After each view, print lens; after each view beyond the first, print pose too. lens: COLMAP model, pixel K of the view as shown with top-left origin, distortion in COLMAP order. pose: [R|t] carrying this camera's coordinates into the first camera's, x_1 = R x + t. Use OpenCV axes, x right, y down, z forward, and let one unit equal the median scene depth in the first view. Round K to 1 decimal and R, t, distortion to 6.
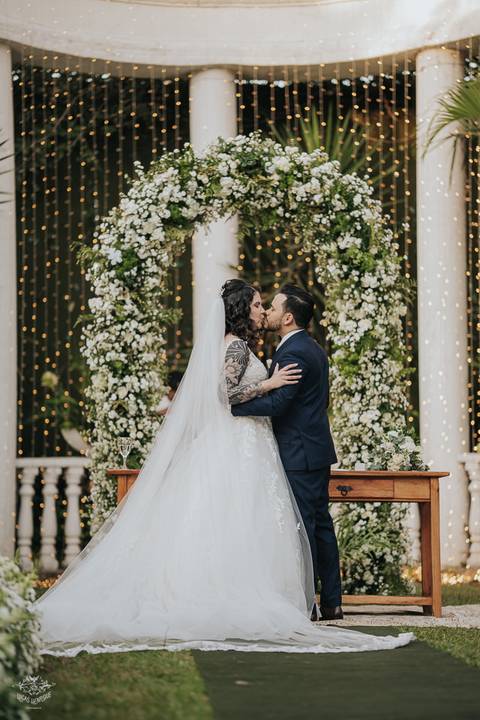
lens RADIAL K [[1816.3, 0, 255.2], [0, 1816.3, 361.3], [0, 0, 1]] dist [0.689756, 0.266753]
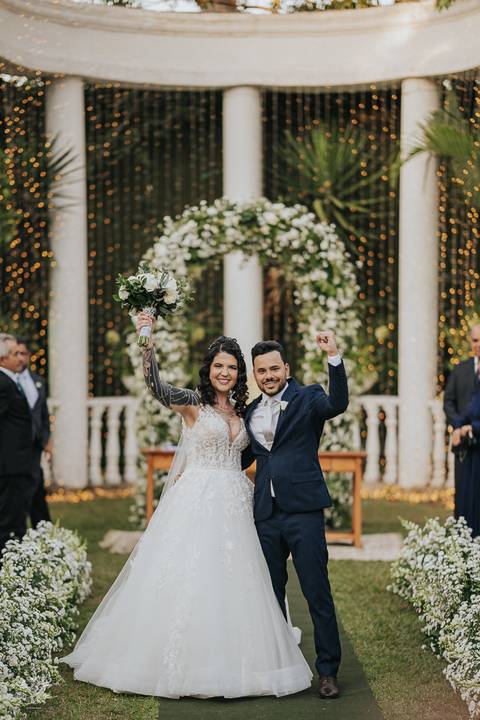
lens RADIAL K [[2055.7, 0, 241.6], [0, 2055.7, 414.4], [0, 0, 1]] dist [0.663240, 0.067311]
pose [[0.997885, 0.013229, -0.063650, 0.094636], [-0.005124, 0.992036, 0.125852, -0.157866], [0.064808, -0.125259, 0.990005, -0.577738]]
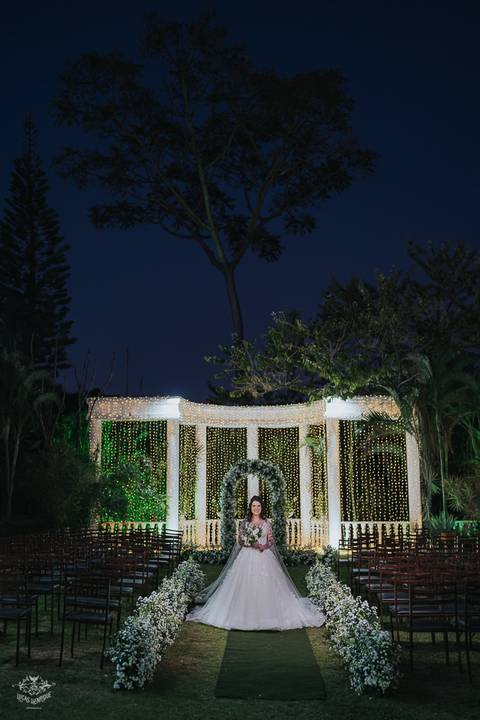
lens RADIAL K [[738.3, 0, 240.0], [0, 738.3, 360.0], [0, 0, 1]] dist [-0.002386, -0.011129]
pose [[0.996633, -0.010404, -0.081326, 0.121573], [0.001452, 0.994001, -0.109366, -0.168877], [0.081976, 0.108879, 0.990669, -0.965745]]
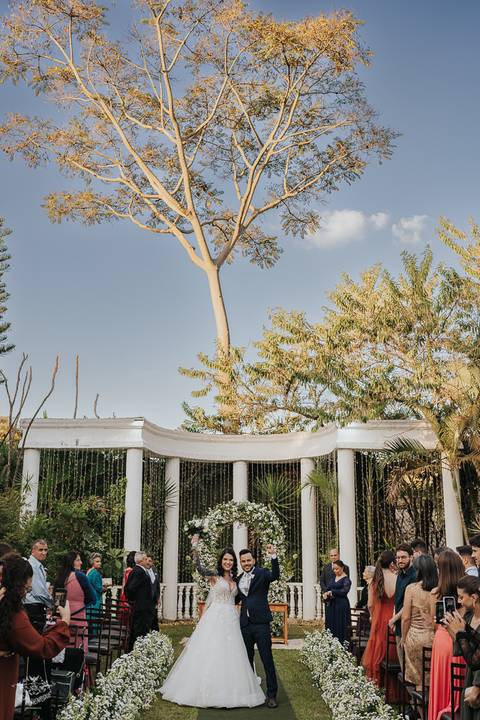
lens RADIAL K [[767.0, 0, 242.4], [0, 767.0, 378.4], [0, 0, 1]] dist [-0.005625, 0.019144]
pose [[0.997816, -0.003230, -0.065977, 0.098219], [-0.006824, 0.988419, -0.151593, -0.130982], [0.065702, 0.151713, 0.986239, -0.502540]]
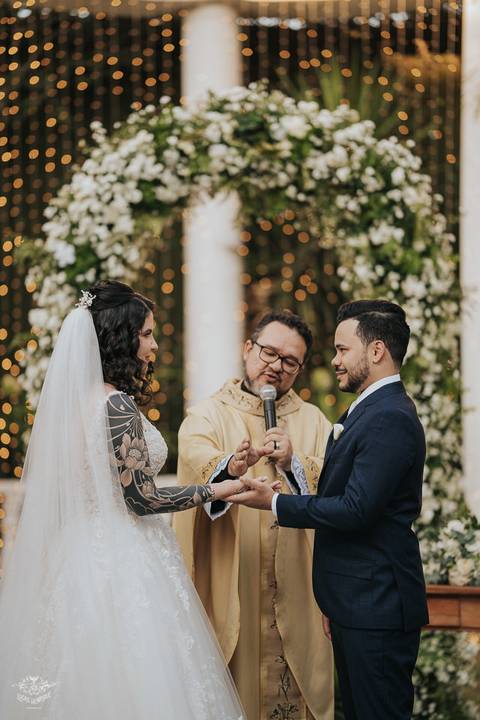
lens RADIAL K [[1679.1, 0, 225.9], [0, 1679.1, 358.0], [0, 0, 1]] dist [0.712300, -0.206386]
pose [[0.999674, 0.004930, -0.025034, 0.004735], [-0.004080, 0.999418, 0.033864, -0.038496], [0.025186, -0.033751, 0.999113, 0.318158]]
